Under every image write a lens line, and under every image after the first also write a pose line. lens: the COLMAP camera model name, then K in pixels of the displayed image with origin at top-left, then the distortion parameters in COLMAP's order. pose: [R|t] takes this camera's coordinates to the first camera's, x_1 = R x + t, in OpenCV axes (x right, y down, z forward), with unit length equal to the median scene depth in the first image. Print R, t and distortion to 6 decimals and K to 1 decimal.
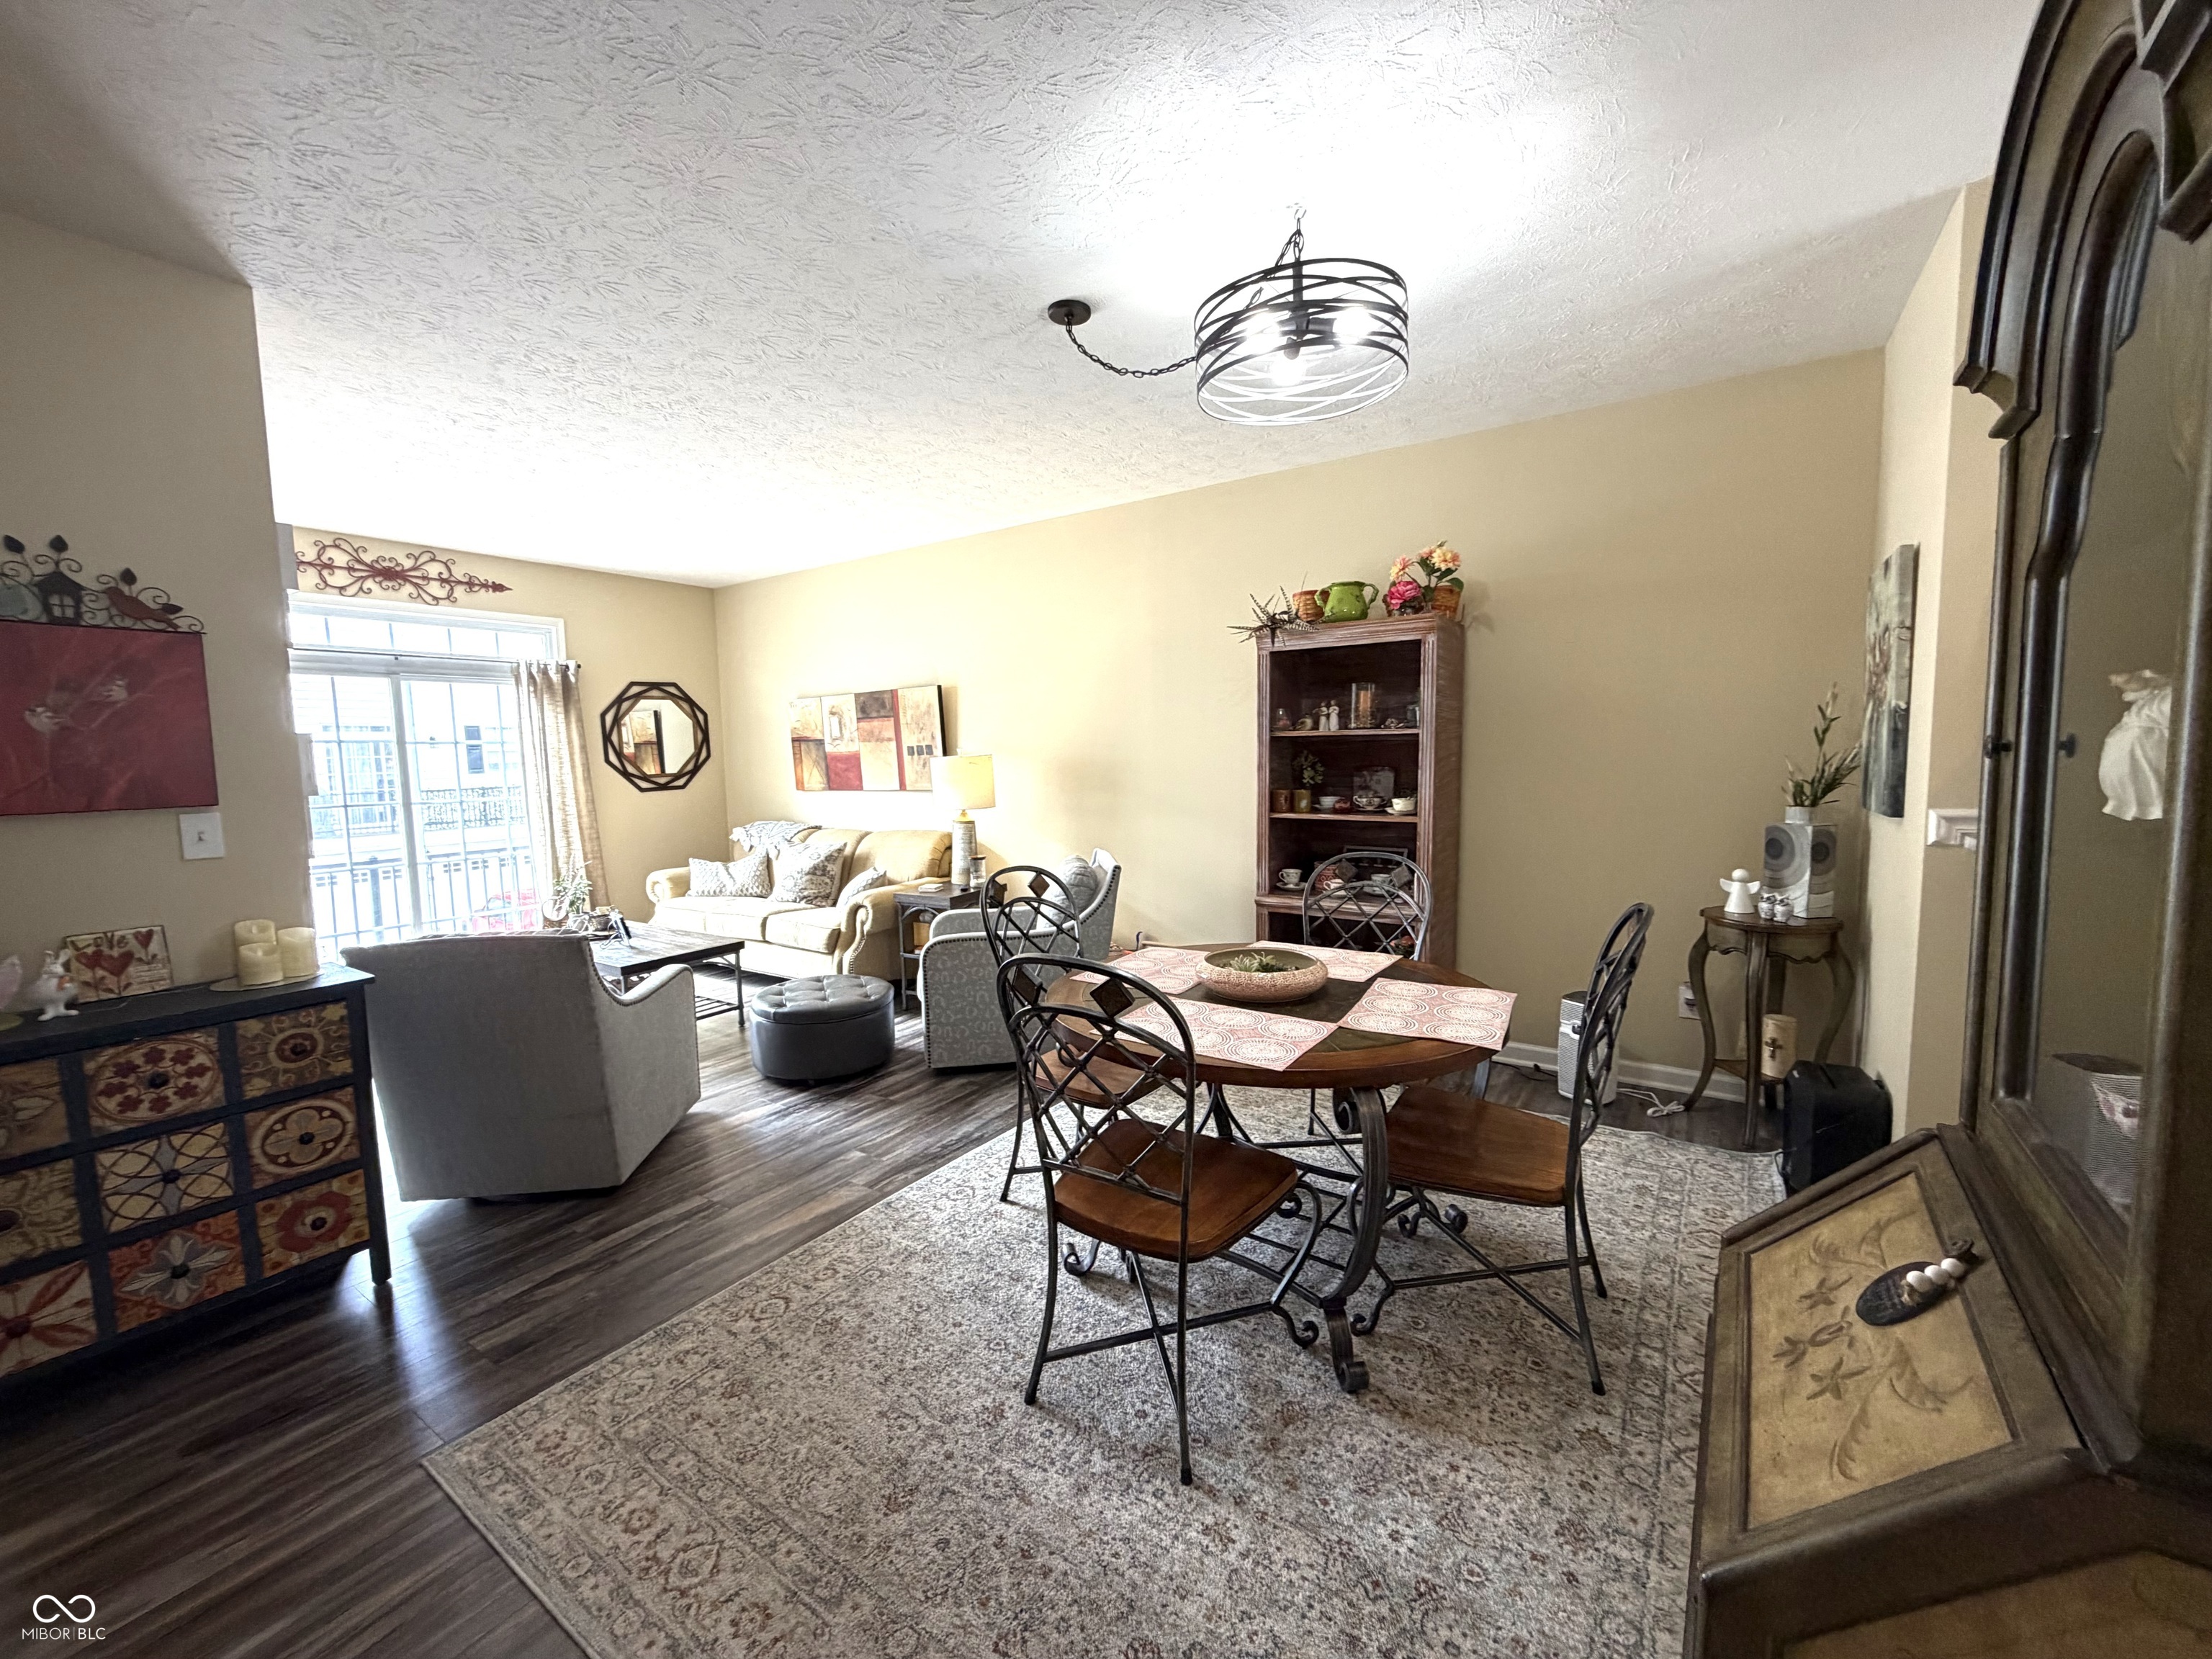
lens RADIAL K [[879.4, 0, 1108.5], [0, 879.4, 830.4], [0, 0, 1]] dist [-0.001366, 0.000272]
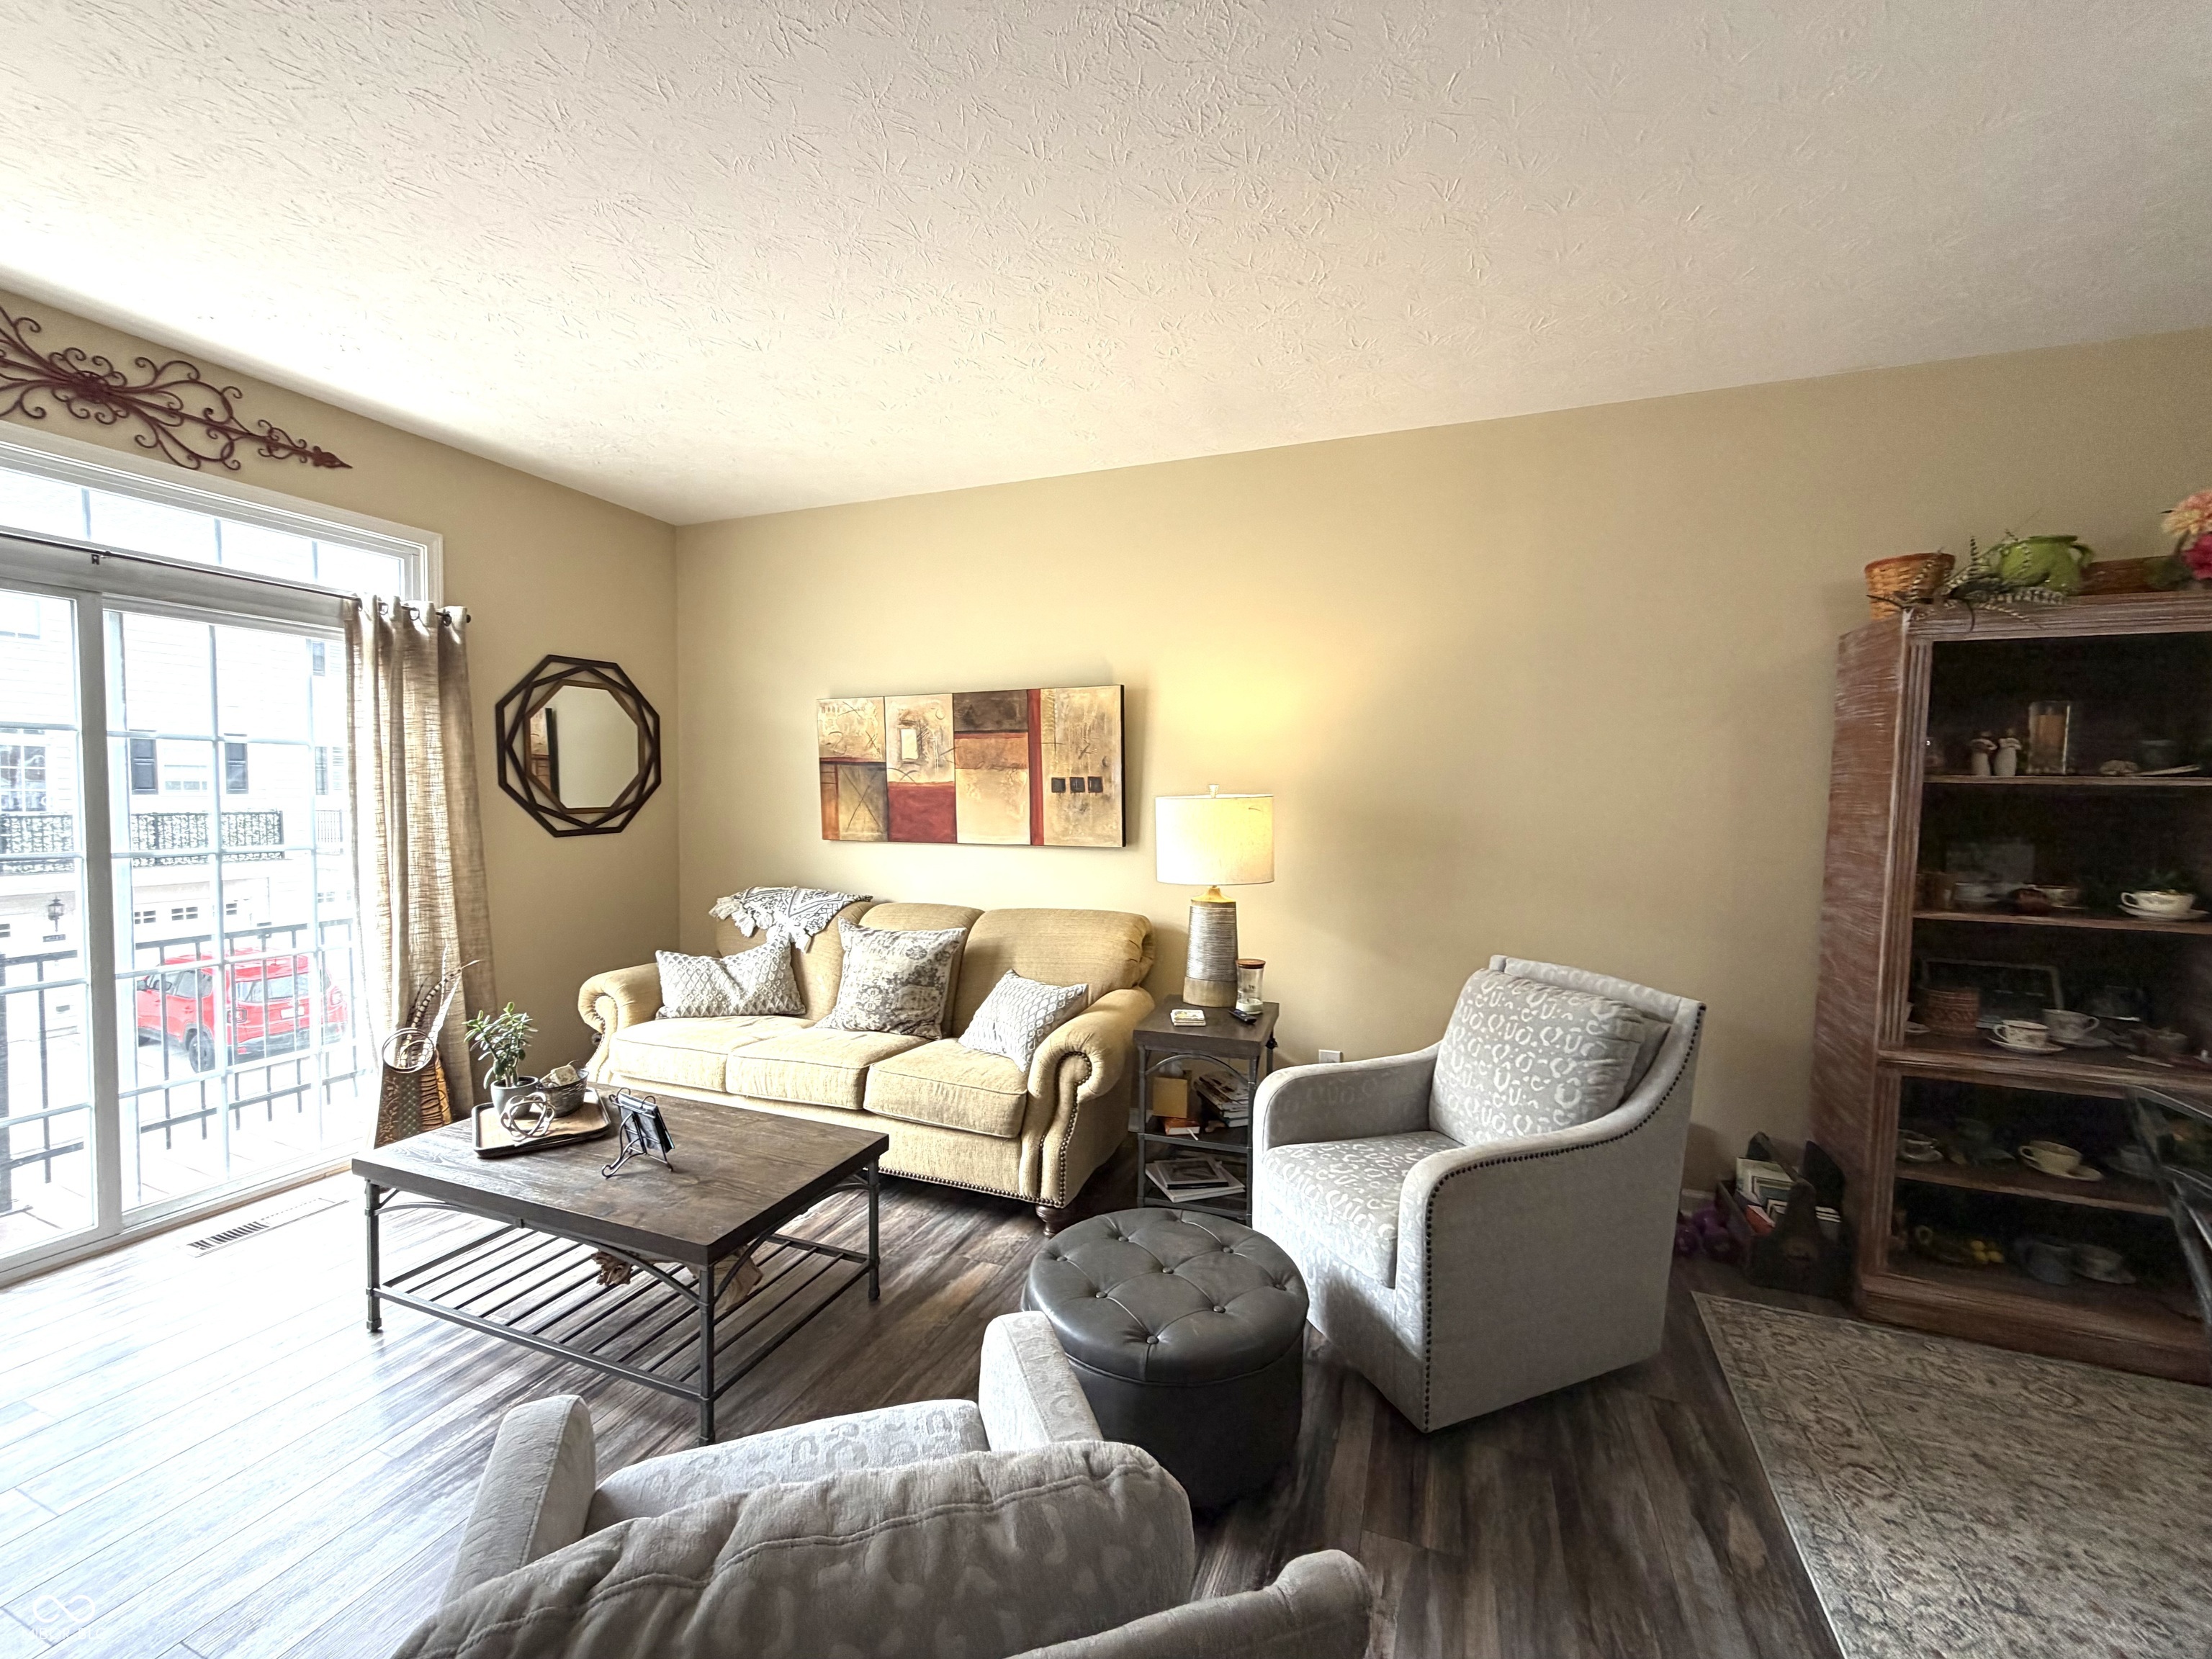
lens RADIAL K [[879.4, 0, 1108.7], [0, 879.4, 830.8], [0, 0, 1]] dist [-0.001366, 0.000272]
pose [[0.974882, 0.023847, 0.221443, -0.326332], [-0.012887, 0.998625, -0.050806, -0.024738], [-0.222350, 0.046676, 0.973849, 0.361954]]
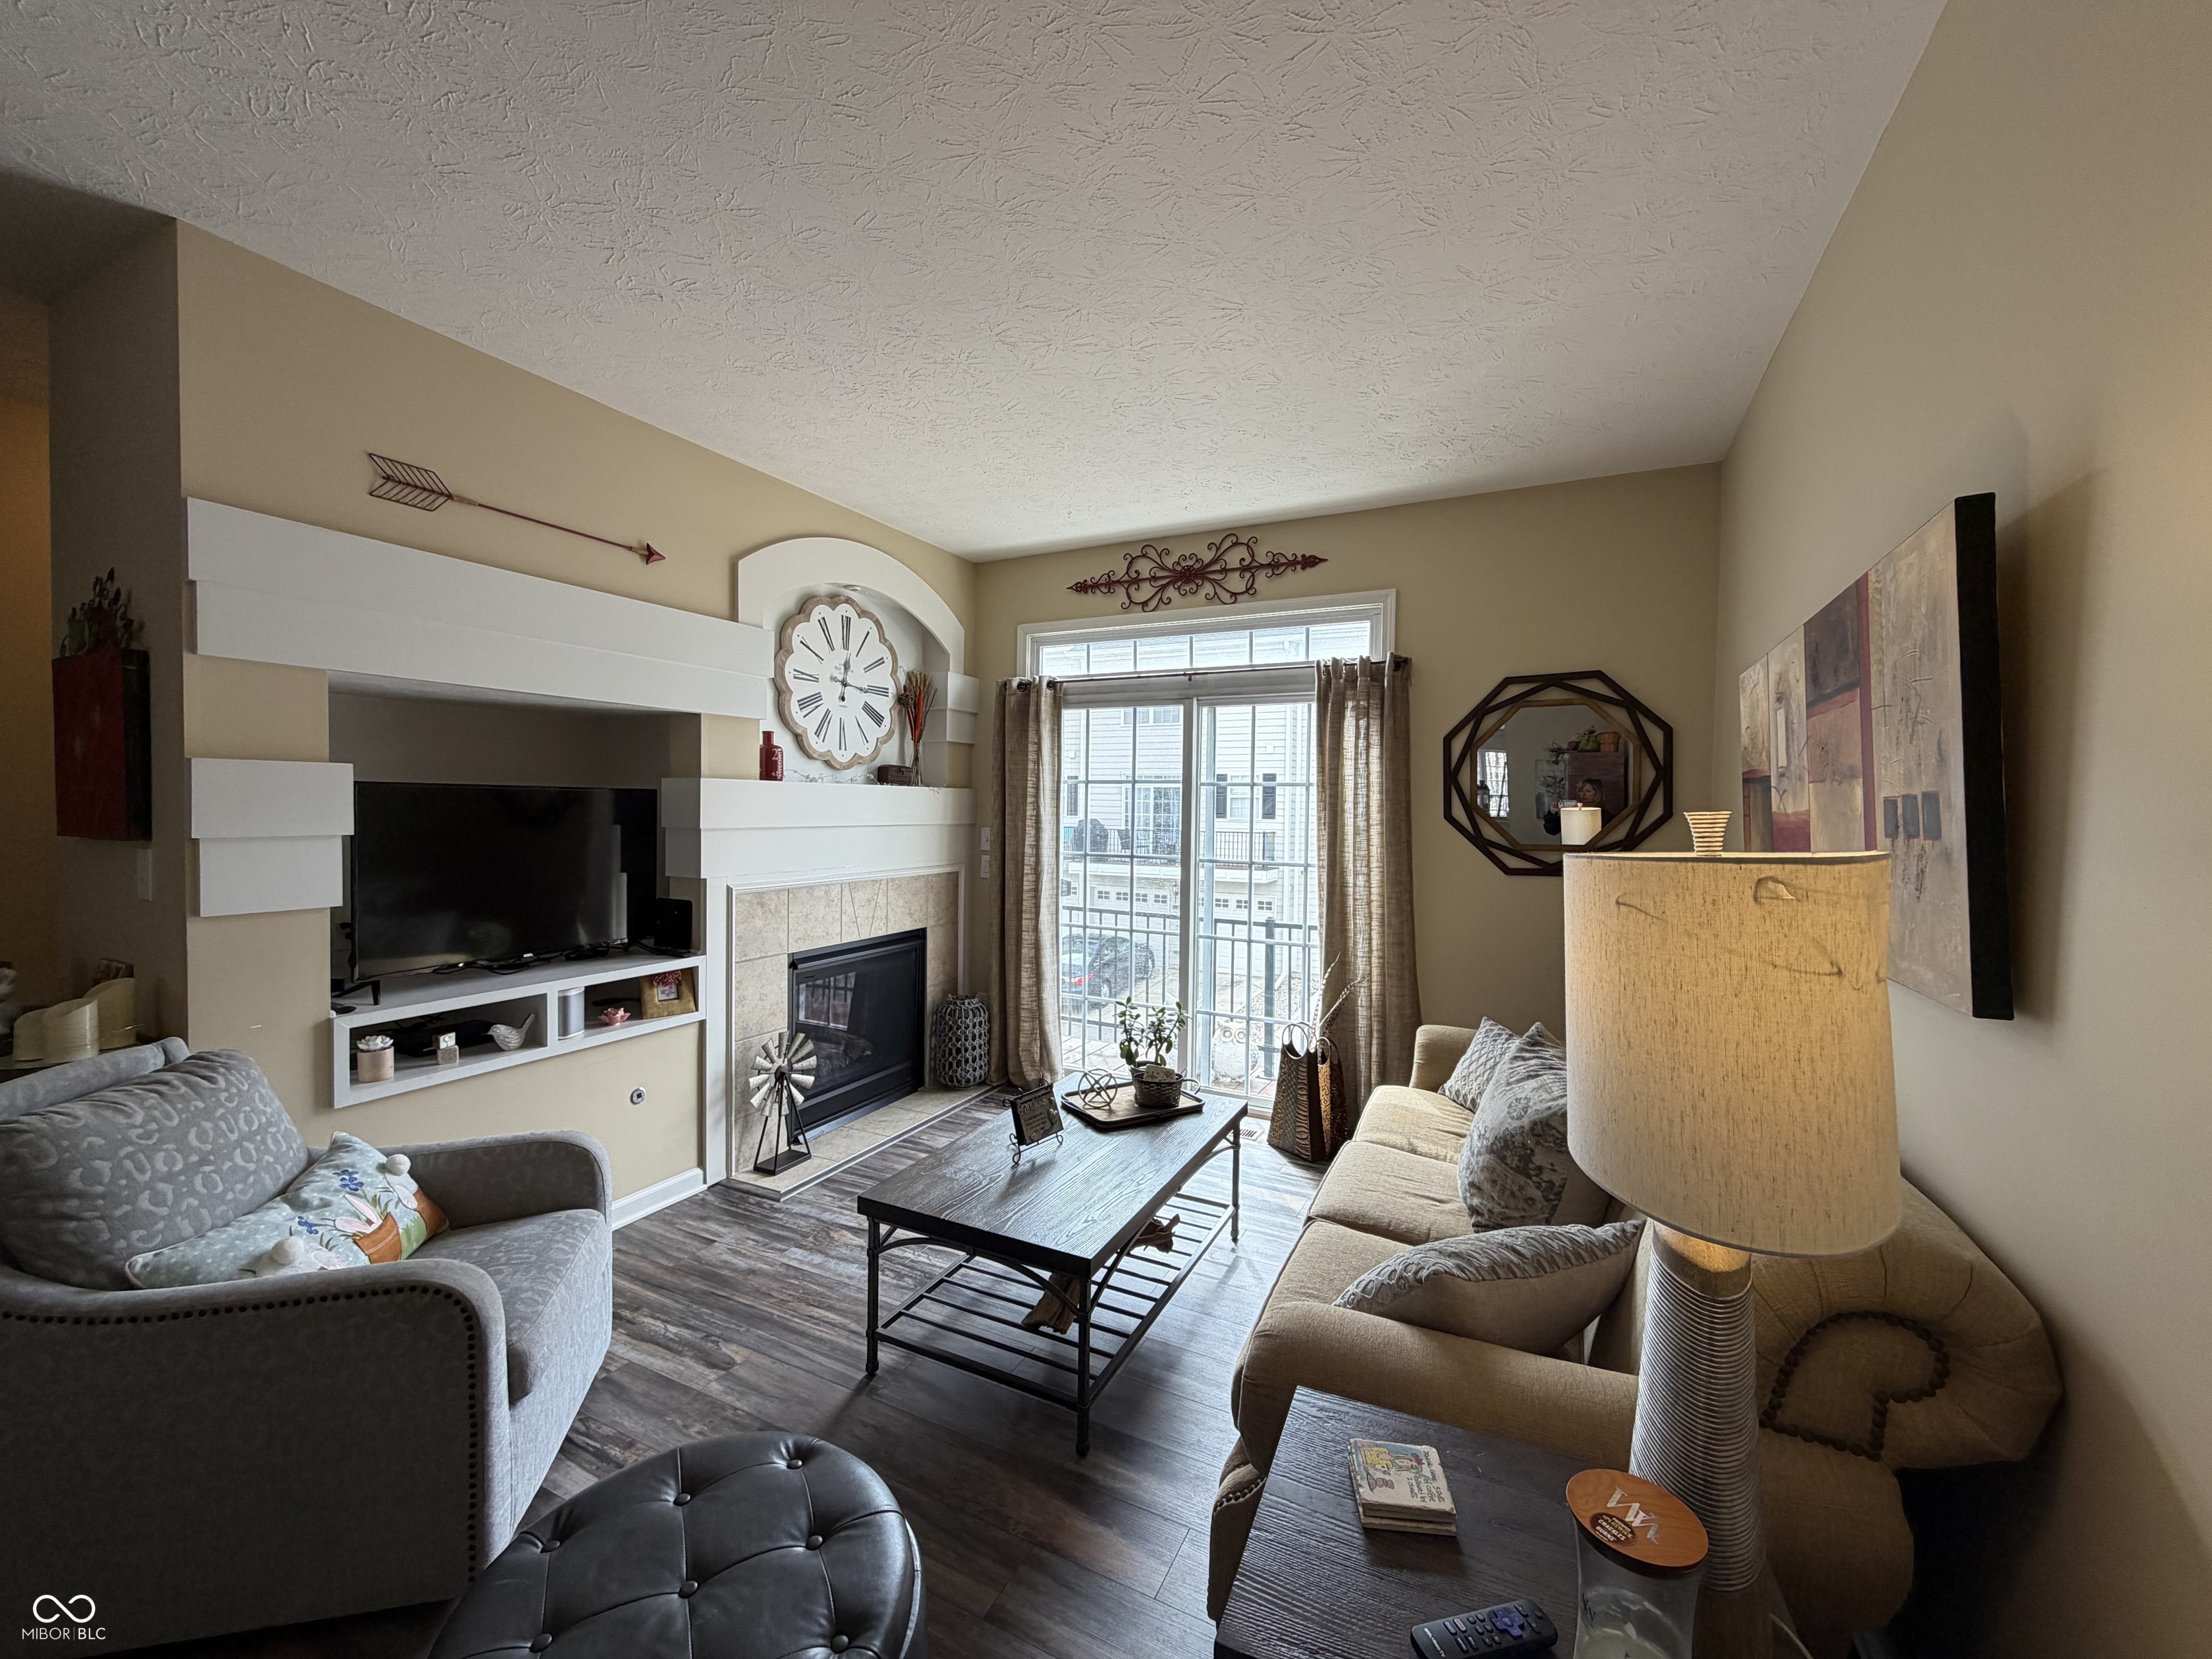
lens RADIAL K [[879.4, 0, 1111.4], [0, 879.4, 828.0], [0, 0, 1]] dist [-0.001366, 0.000272]
pose [[0.126520, 0.048524, -0.990777, -0.016965], [-0.107071, 0.993635, 0.034991, -0.072978], [0.986169, 0.101656, 0.130910, 0.752143]]
